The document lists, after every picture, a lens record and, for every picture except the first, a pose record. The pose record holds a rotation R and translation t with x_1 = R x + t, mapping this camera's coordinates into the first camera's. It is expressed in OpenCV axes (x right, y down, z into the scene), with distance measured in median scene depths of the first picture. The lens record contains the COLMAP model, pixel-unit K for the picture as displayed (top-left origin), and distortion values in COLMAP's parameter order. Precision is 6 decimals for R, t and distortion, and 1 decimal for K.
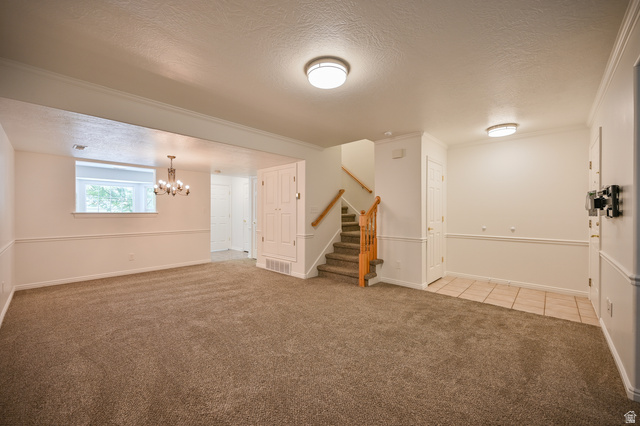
lens RADIAL K [[256.6, 0, 316.7], [0, 256.6, 211.3], [0, 0, 1]] dist [0.003109, -0.000700]
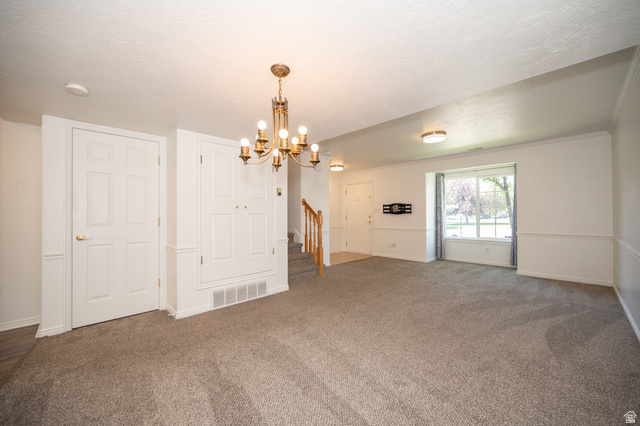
lens RADIAL K [[256.6, 0, 319.7], [0, 256.6, 213.0], [0, 0, 1]] dist [0.003109, -0.000700]
pose [[0.040970, 0.003900, 0.999153, -0.845808], [0.007105, 0.999966, -0.004194, 0.011480], [-0.999135, 0.007270, 0.040941, 0.812236]]
